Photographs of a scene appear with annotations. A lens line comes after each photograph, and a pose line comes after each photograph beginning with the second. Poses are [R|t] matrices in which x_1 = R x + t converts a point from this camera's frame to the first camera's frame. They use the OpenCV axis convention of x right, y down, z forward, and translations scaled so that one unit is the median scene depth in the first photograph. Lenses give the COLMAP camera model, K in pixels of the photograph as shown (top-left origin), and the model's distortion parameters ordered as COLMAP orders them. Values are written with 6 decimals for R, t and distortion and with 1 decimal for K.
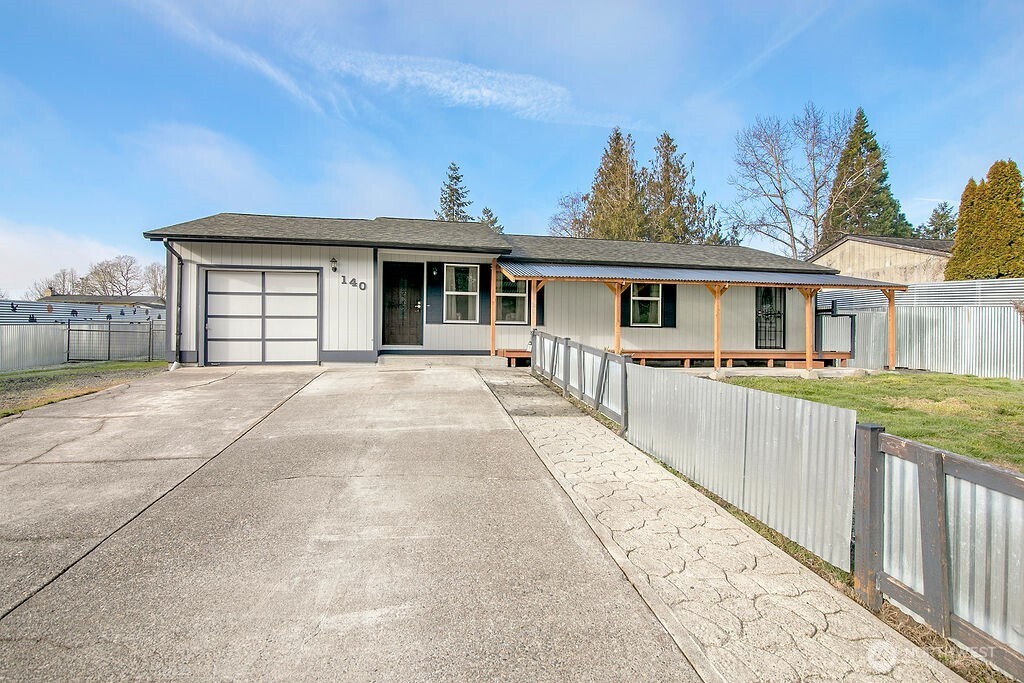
lens RADIAL K [[480.3, 0, 512.0], [0, 480.3, 341.5], [0, 0, 1]] dist [-0.011826, -0.000185]
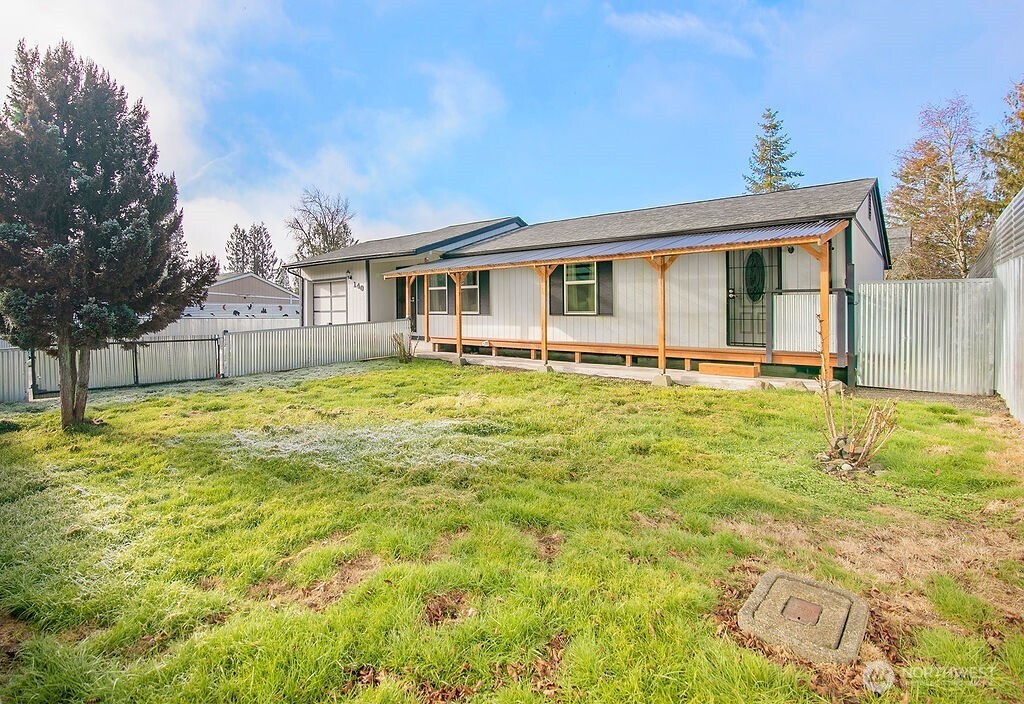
lens RADIAL K [[605.8, 0, 512.5], [0, 605.8, 316.8], [0, 0, 1]] dist [-0.001891, -0.000190]
pose [[0.569153, -0.011319, -0.822154, 1.041355], [-0.023558, 0.999270, -0.030066, 0.007923], [0.821894, 0.036480, 0.568471, 0.272317]]
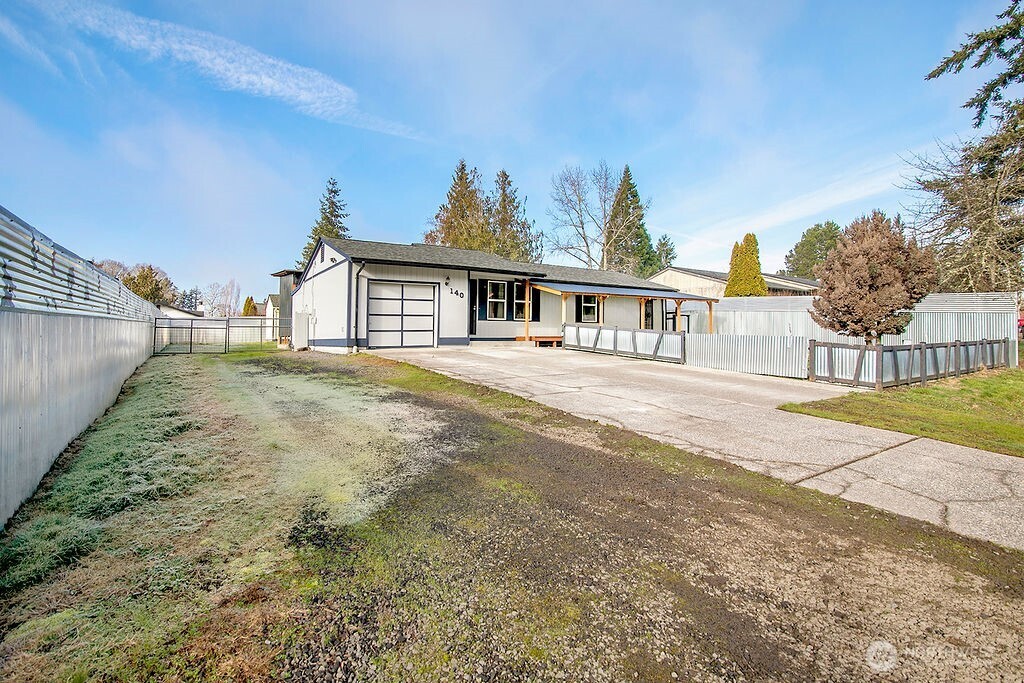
lens RADIAL K [[474.3, 0, 512.0], [0, 474.3, 341.5], [0, 0, 1]] dist [-0.001900, -0.009681]
pose [[0.909651, -0.024971, 0.414623, -0.601572], [0.030973, 0.999490, -0.007757, 0.037538], [-0.414218, 0.019899, 0.909960, -0.338494]]
